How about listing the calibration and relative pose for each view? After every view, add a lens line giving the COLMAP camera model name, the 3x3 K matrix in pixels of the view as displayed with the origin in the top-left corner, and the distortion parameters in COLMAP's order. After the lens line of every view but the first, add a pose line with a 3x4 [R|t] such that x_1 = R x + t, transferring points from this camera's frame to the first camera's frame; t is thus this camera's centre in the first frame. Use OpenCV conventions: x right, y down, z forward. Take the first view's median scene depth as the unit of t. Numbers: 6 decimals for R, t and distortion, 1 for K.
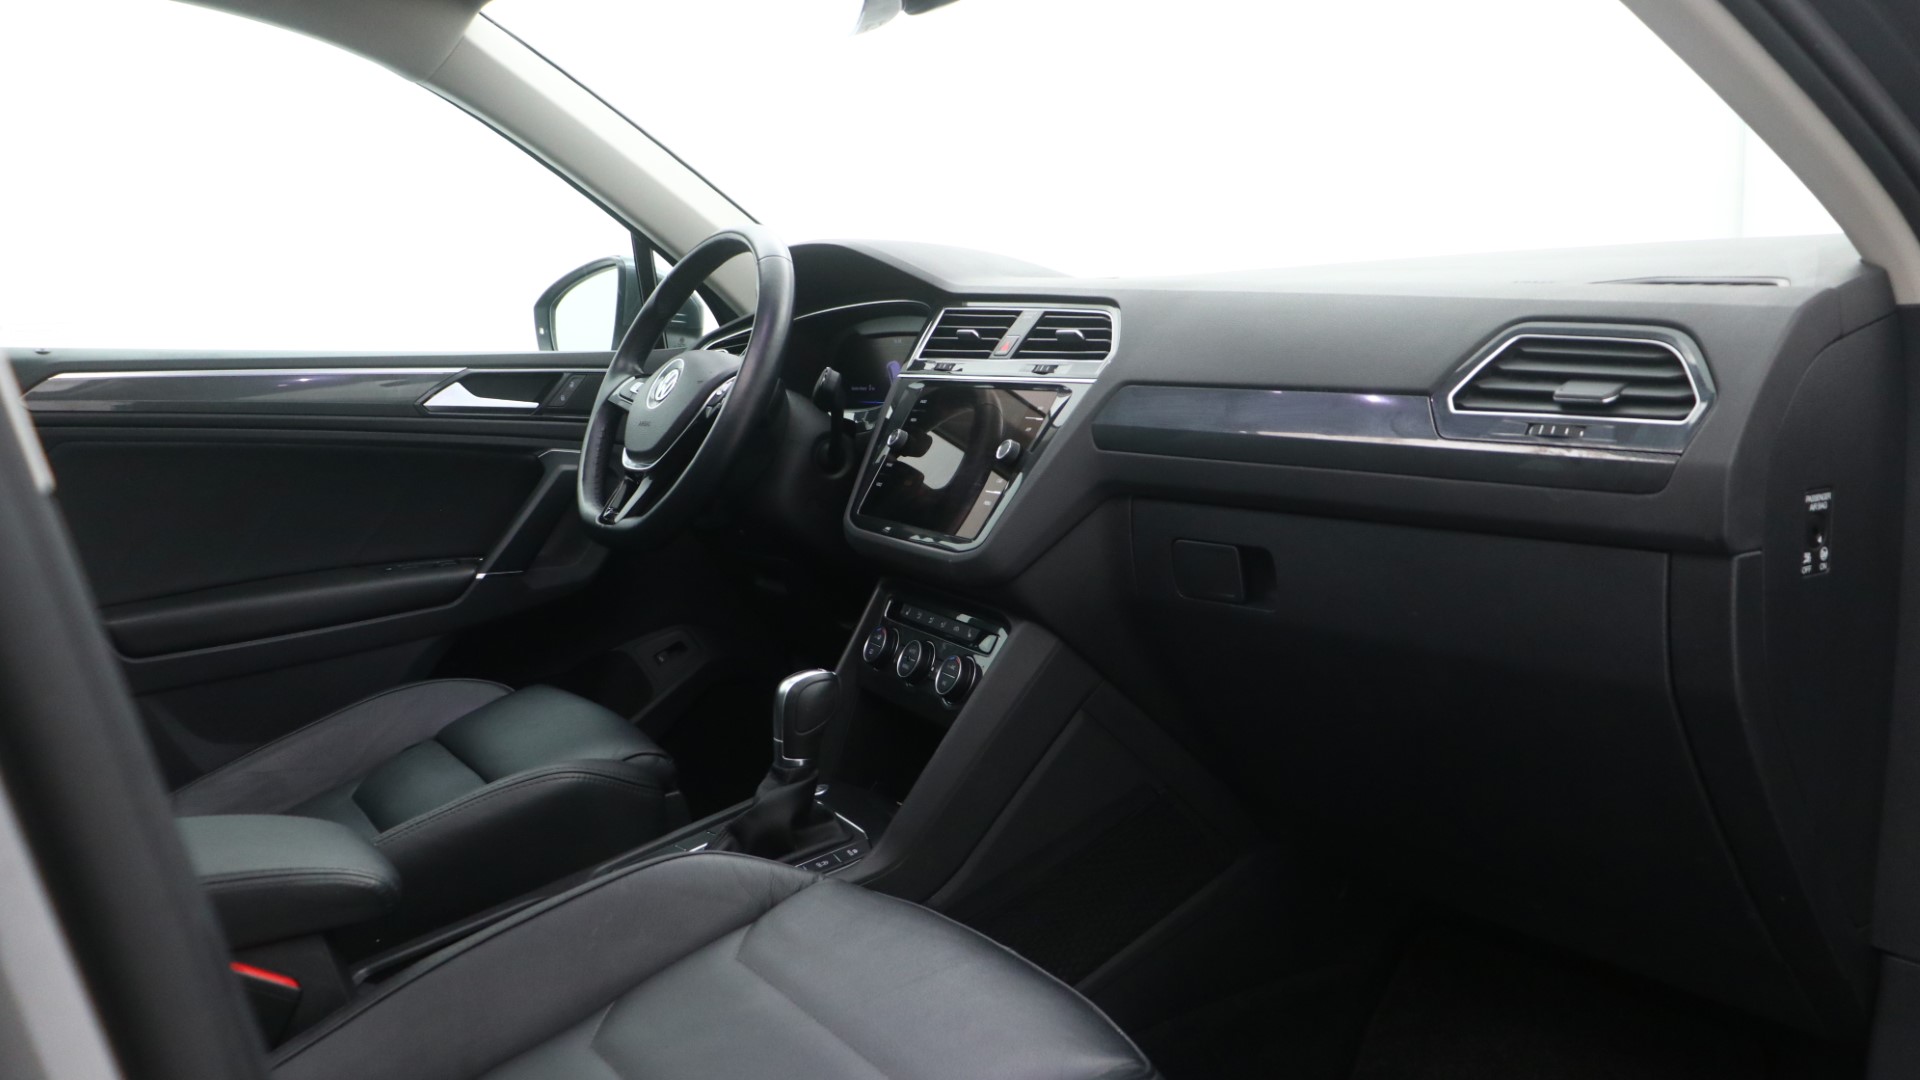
lens RADIAL K [[1523.7, 0, 956.2], [0, 1523.7, 547.0], [0, 0, 1]] dist [0.003427, -0.022502]
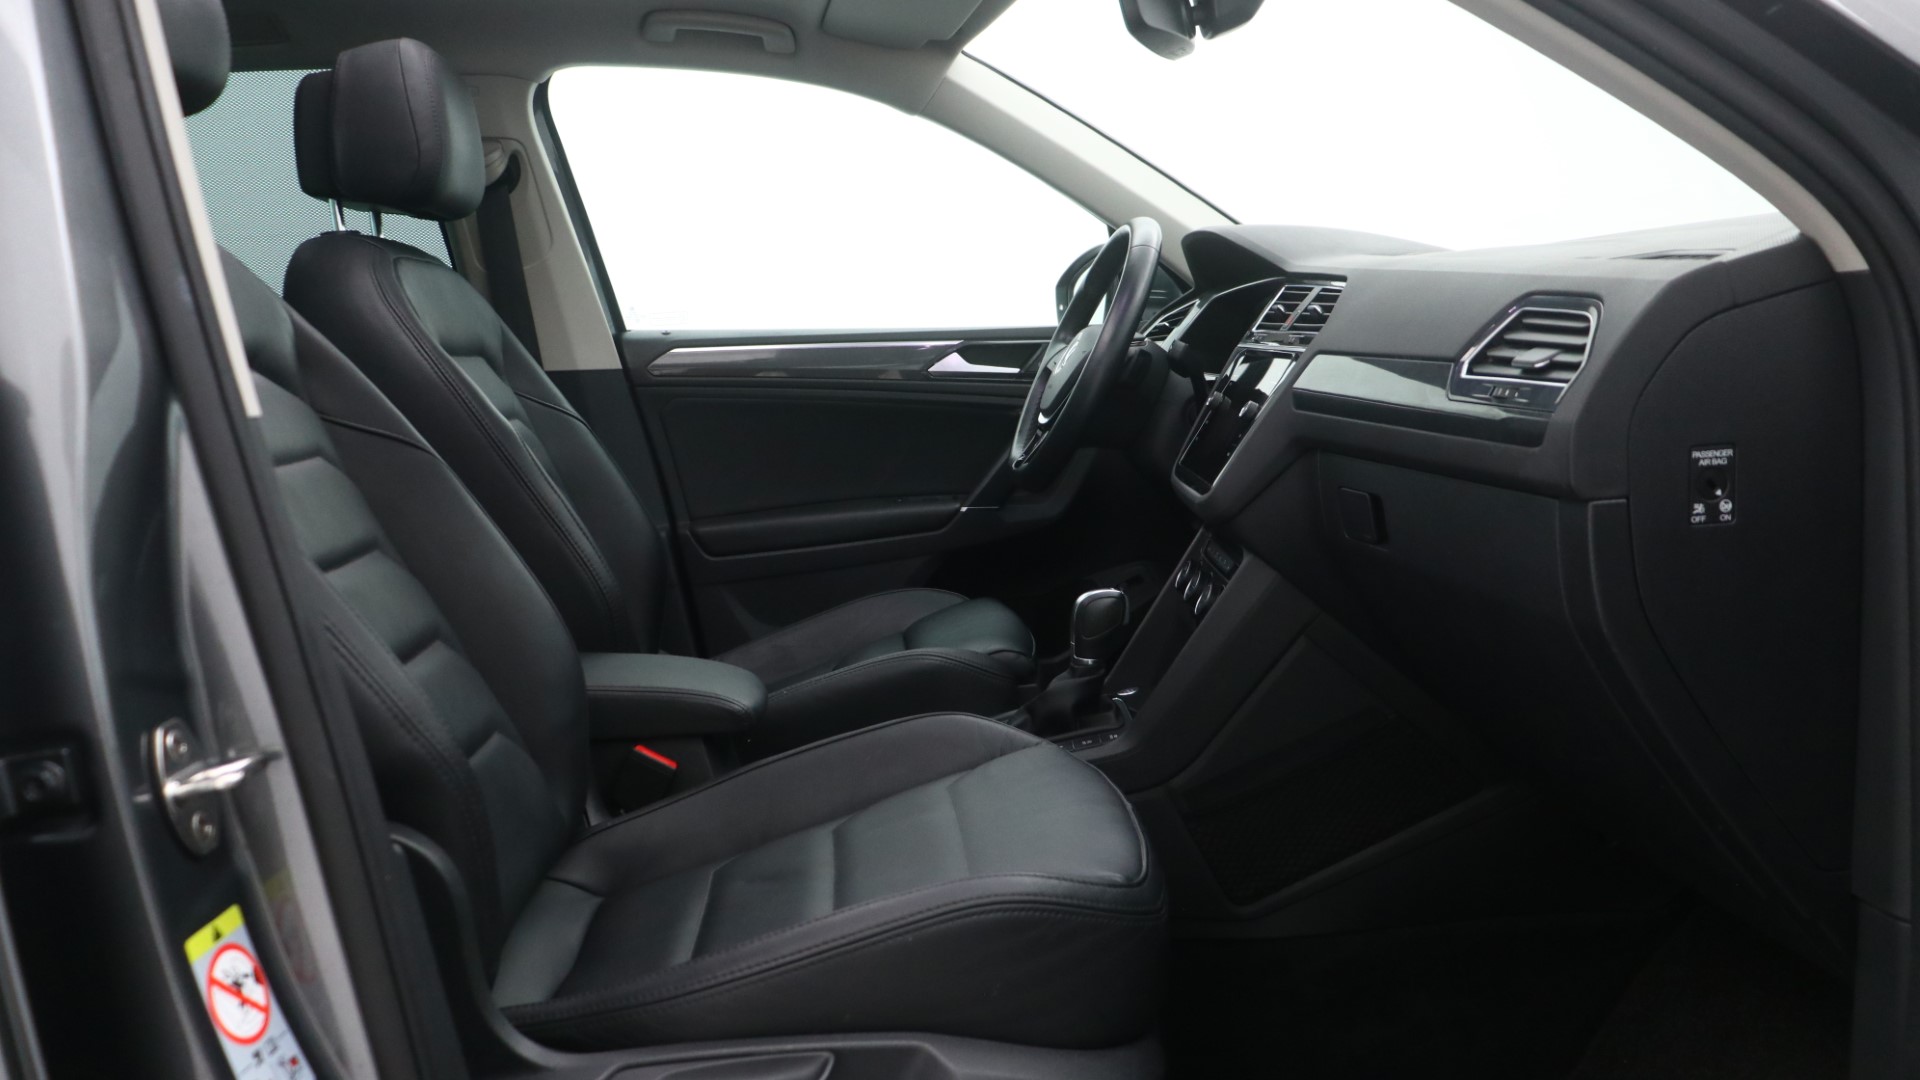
lens RADIAL K [[1523.7, 0, 967.0], [0, 1523.7, 534.0], [0, 0, 1]] dist [0.003427, -0.022502]
pose [[0.885854, 0.046467, -0.461631, 0.375272], [-0.039242, 0.998911, 0.025245, 0.011477], [0.462302, -0.004248, 0.886713, -0.135847]]
